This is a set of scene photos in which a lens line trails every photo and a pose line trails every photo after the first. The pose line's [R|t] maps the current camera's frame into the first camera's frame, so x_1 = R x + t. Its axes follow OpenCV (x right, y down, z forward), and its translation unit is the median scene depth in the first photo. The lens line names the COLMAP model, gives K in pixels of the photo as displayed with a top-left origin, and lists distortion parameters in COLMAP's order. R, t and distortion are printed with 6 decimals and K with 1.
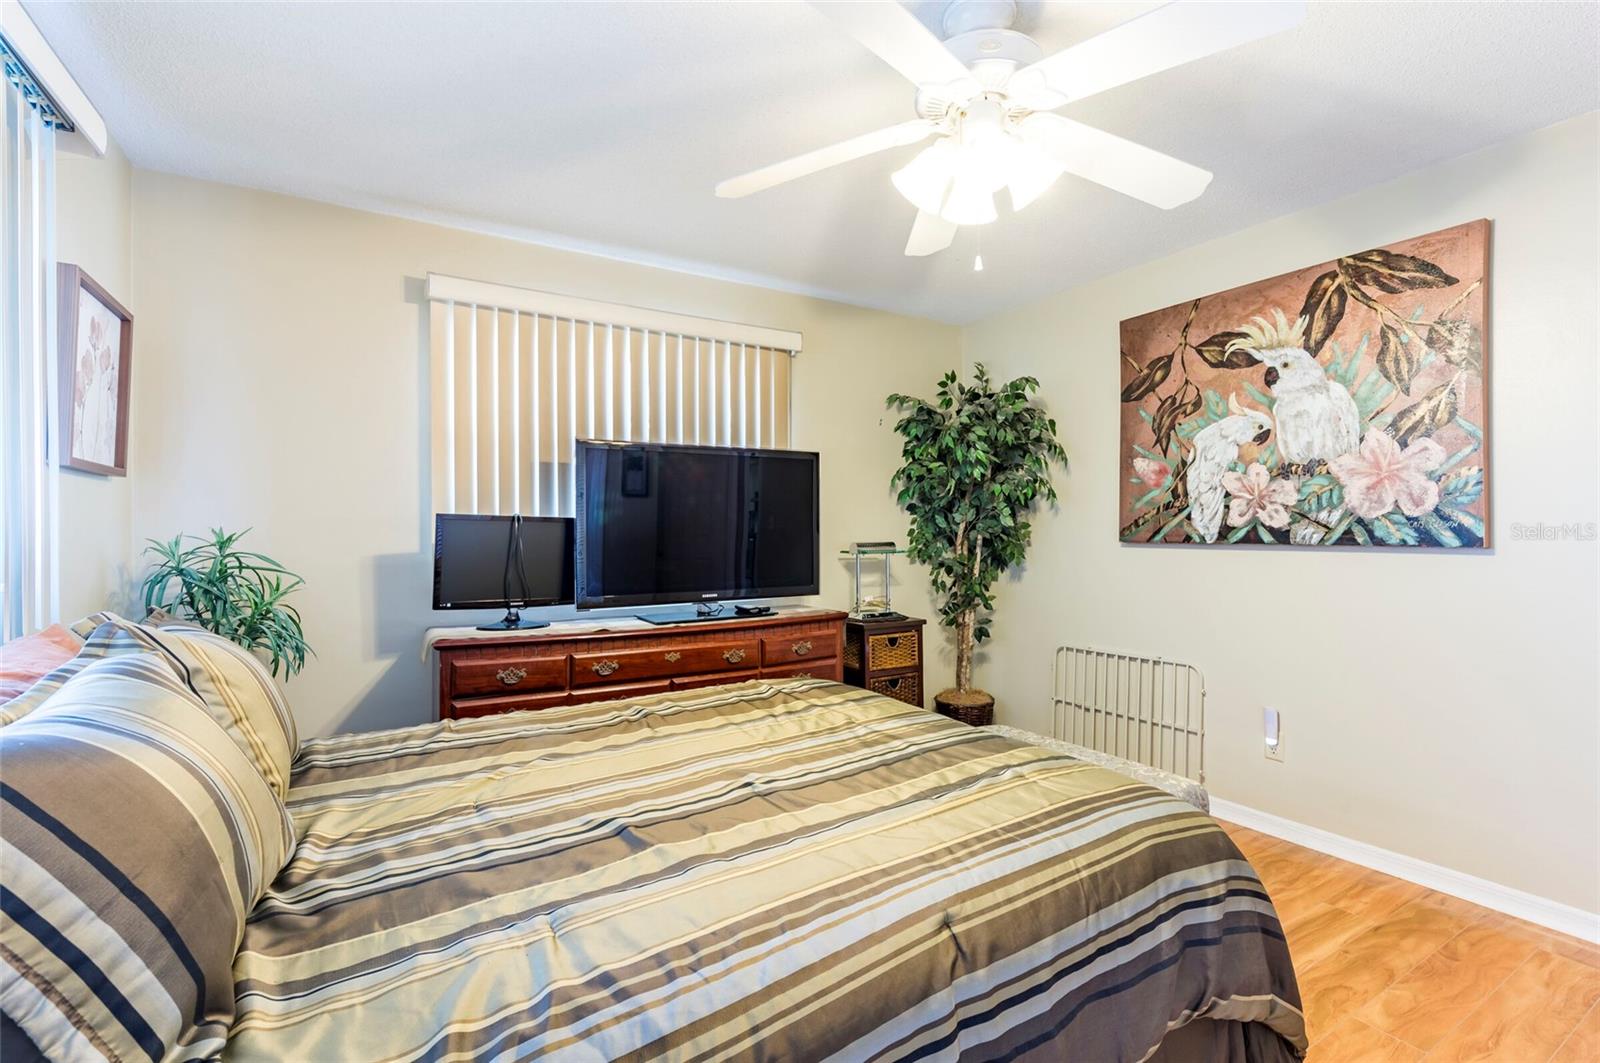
lens RADIAL K [[721.5, 0, 797.4], [0, 721.5, 531.5], [0, 0, 1]] dist [-0.002265, -0.001104]
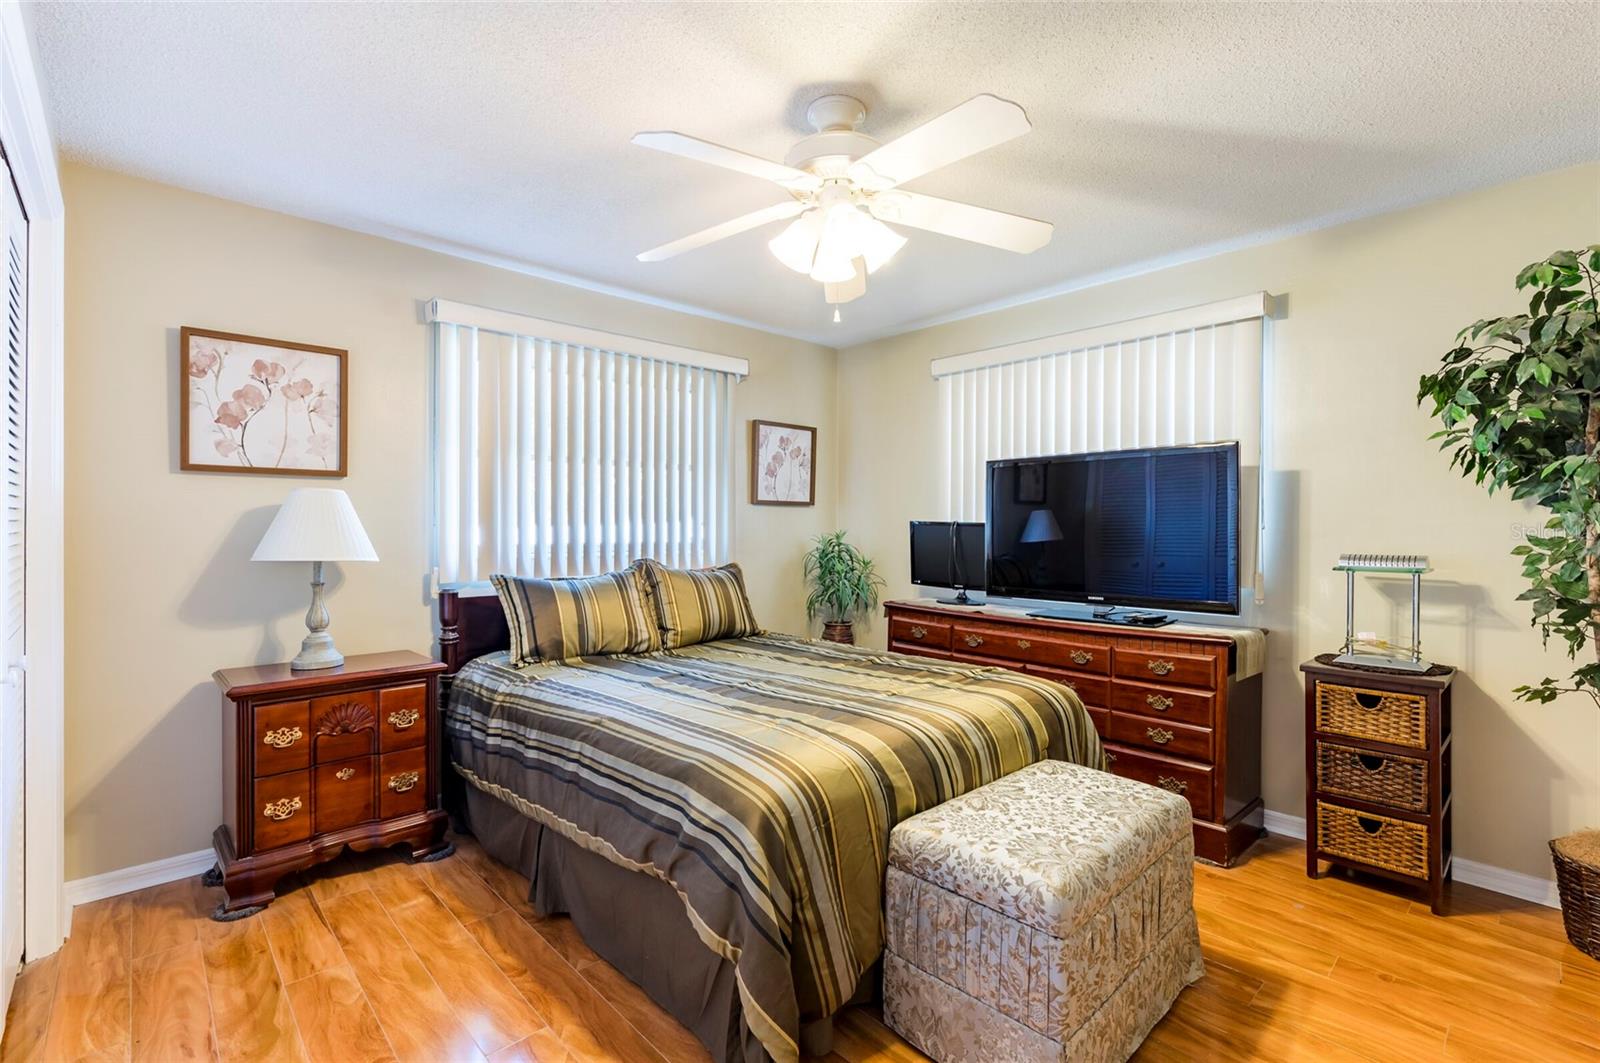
lens RADIAL K [[703.0, 0, 796.8], [0, 703.0, 530.0], [0, 0, 1]] dist [-0.002867, -0.000475]
pose [[0.207247, 0.004832, -0.978277, 0.842298], [-0.009172, 0.999953, 0.002996, -0.007553], [0.978246, 0.008352, 0.207281, 0.416966]]
